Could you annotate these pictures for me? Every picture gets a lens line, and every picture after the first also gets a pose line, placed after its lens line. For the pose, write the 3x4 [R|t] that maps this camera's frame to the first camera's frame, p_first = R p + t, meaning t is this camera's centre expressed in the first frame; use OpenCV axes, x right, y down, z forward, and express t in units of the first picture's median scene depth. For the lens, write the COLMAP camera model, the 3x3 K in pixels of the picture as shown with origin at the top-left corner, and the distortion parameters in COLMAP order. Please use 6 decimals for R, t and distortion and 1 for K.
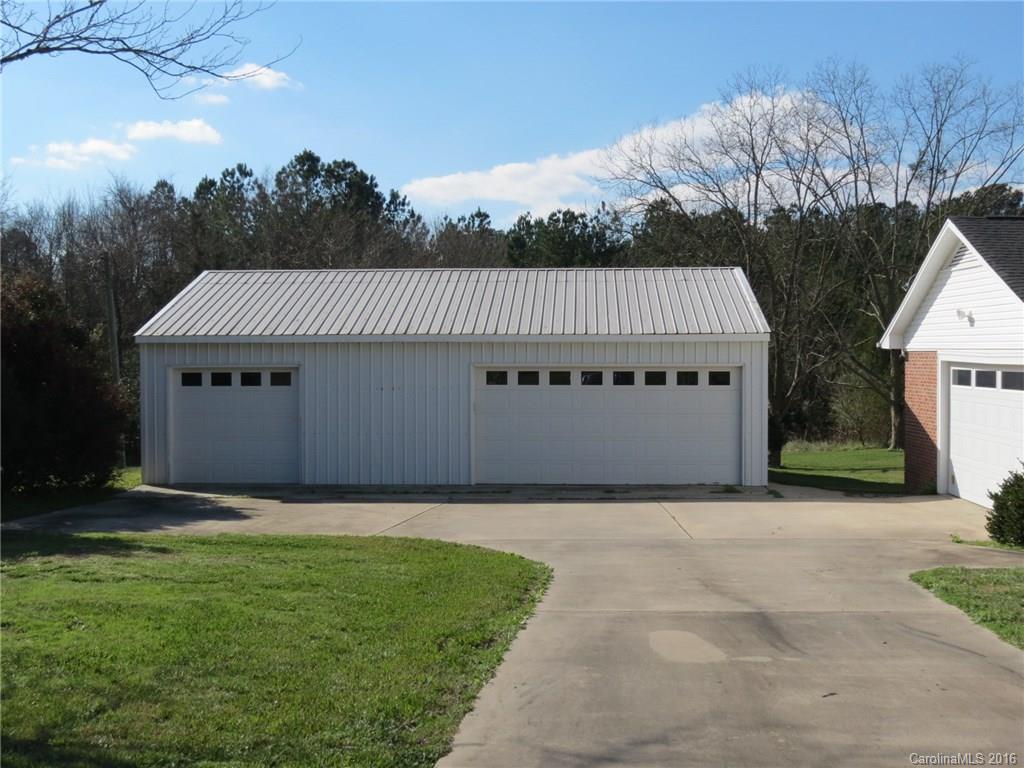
lens RADIAL K [[1295.2, 0, 511.4], [0, 1295.2, 383.0], [0, 0, 1]] dist [-0.017836, 0.000000]
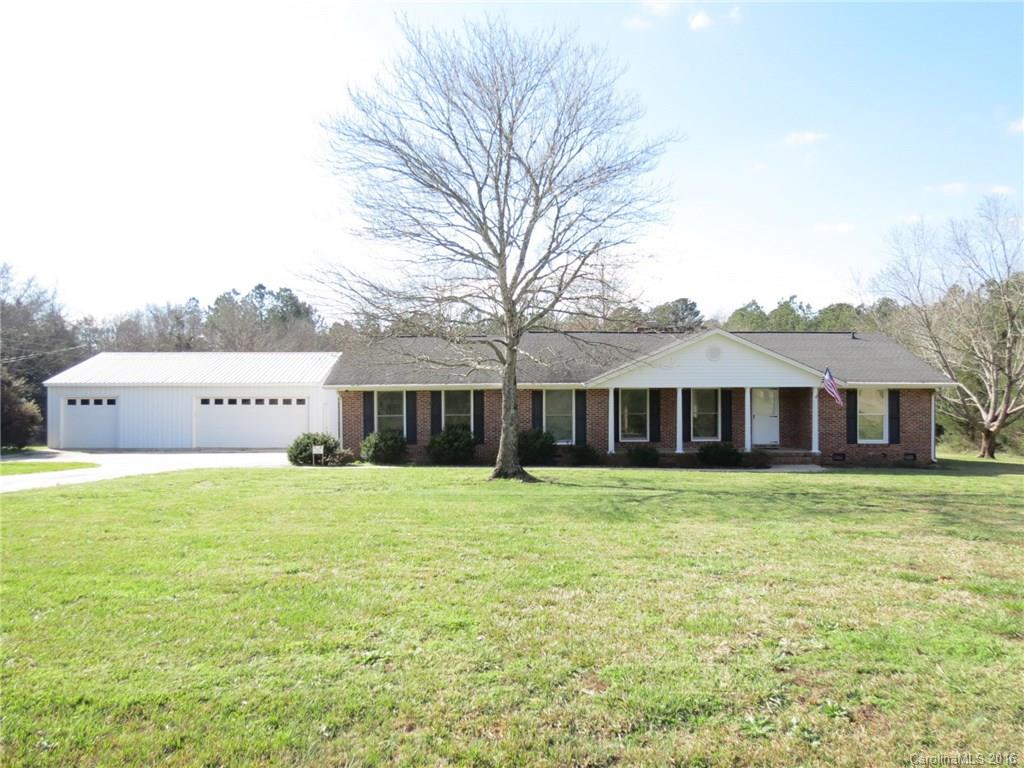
lens RADIAL K [[739.1, 0, 513.1], [0, 739.1, 386.4], [0, 0, 1]] dist [0.008492, 0.005147]
pose [[0.997821, 0.001887, 0.065951, 0.454538], [-0.000296, 0.999709, -0.024122, 0.000703], [-0.065977, 0.024050, 0.997531, -0.372960]]
